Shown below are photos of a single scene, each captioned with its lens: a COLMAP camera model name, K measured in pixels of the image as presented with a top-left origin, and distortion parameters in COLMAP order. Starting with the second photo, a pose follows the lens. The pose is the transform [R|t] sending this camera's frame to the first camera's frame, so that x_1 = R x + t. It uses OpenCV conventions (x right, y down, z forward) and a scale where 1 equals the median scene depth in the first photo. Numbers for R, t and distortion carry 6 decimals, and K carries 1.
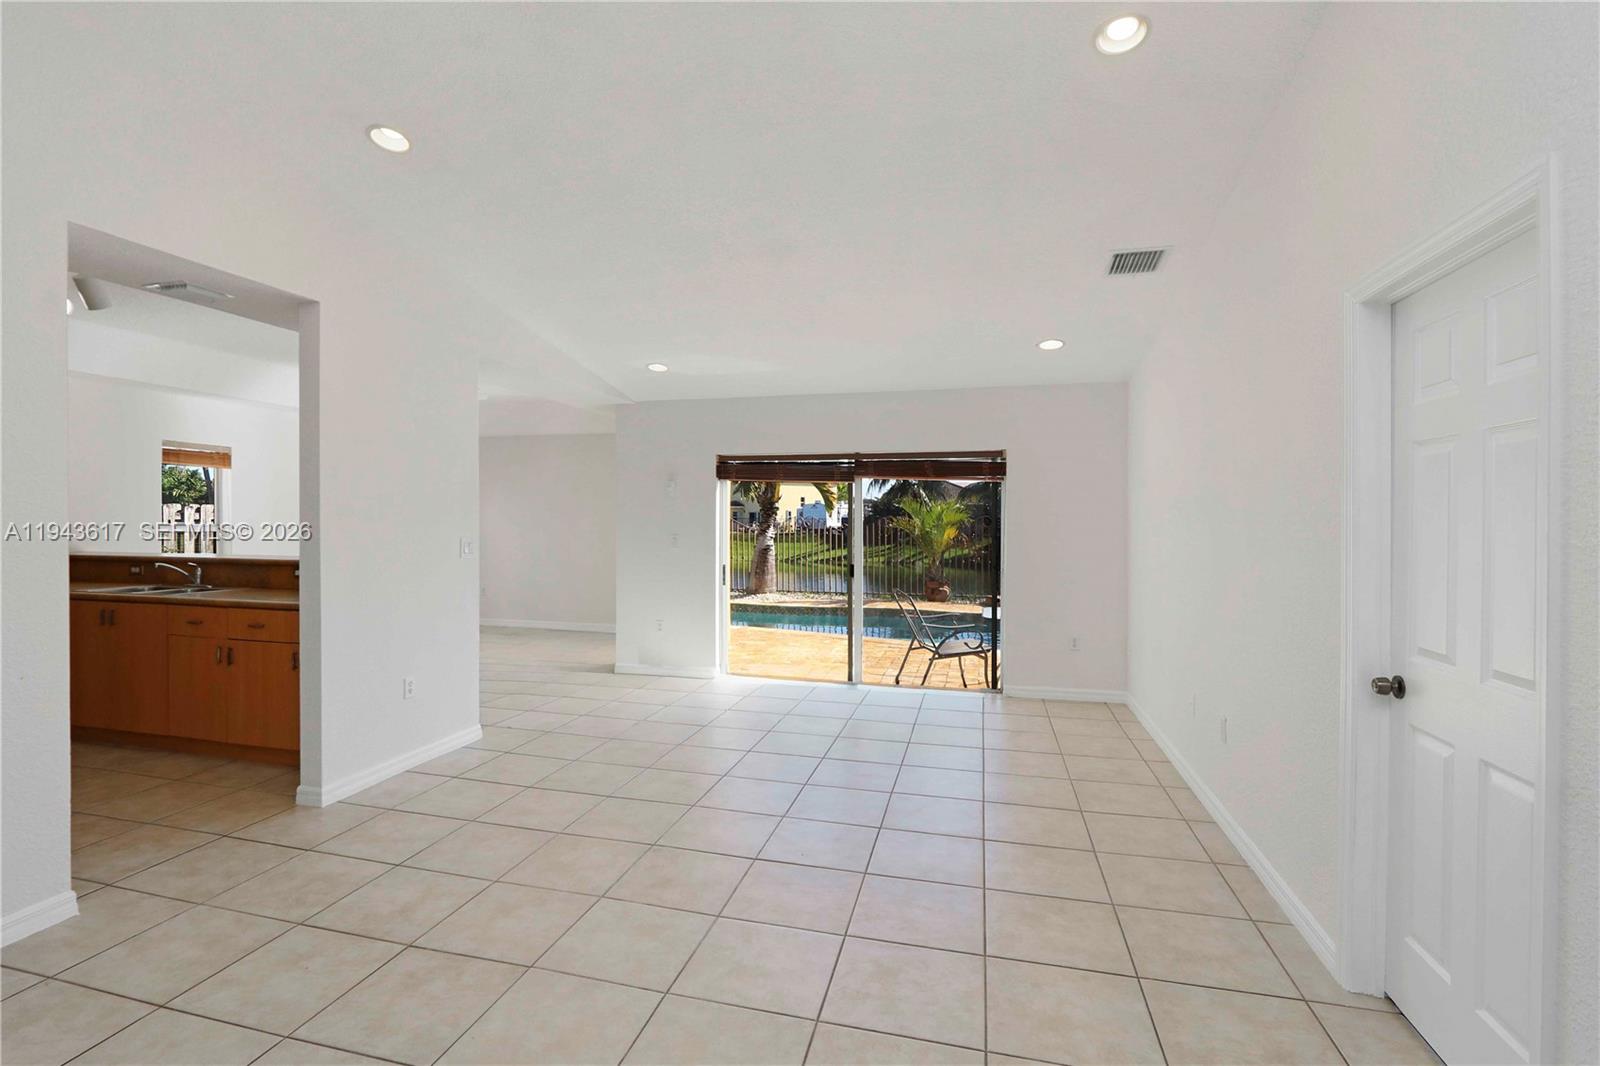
lens RADIAL K [[748.8, 0, 776.3], [0, 748.8, 518.8], [0, 0, 1]] dist [-0.025143, 0.001051]
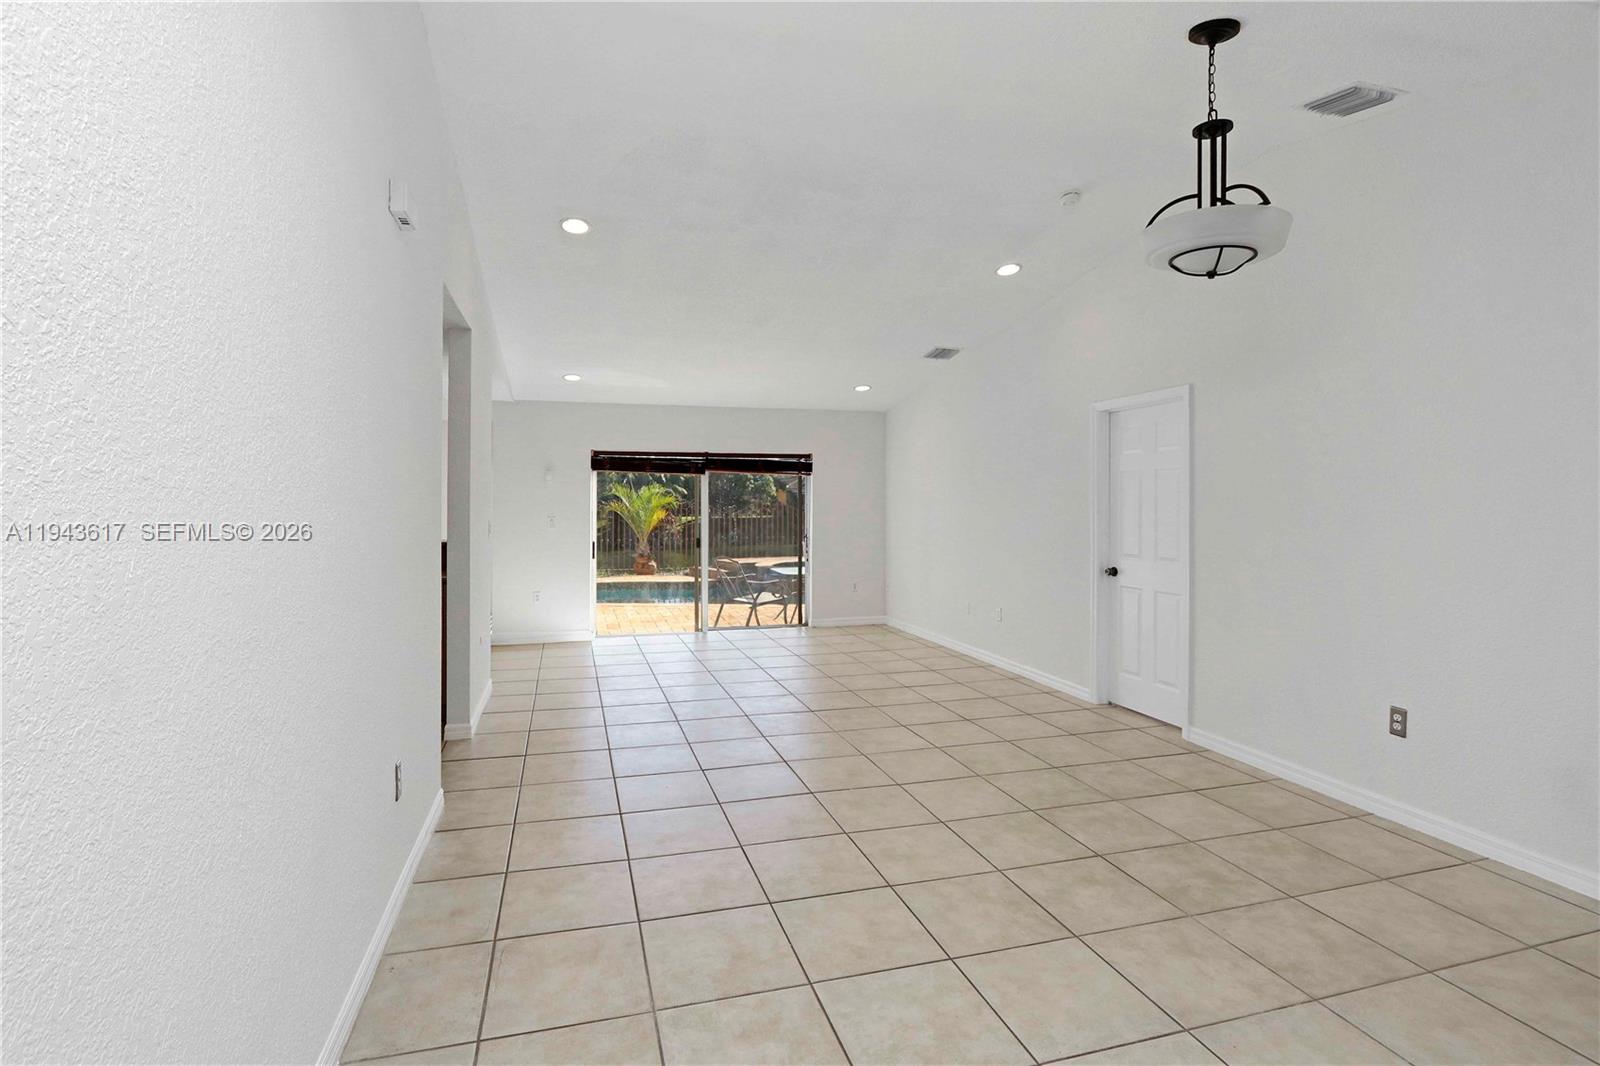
lens RADIAL K [[748.8, 0, 776.3], [0, 748.8, 518.8], [0, 0, 1]] dist [-0.025143, 0.001051]
pose [[0.862613, -0.015385, 0.505631, -0.462884], [0.003406, 0.999691, 0.024608, -0.004582], [-0.505854, -0.019505, 0.862399, -0.192812]]
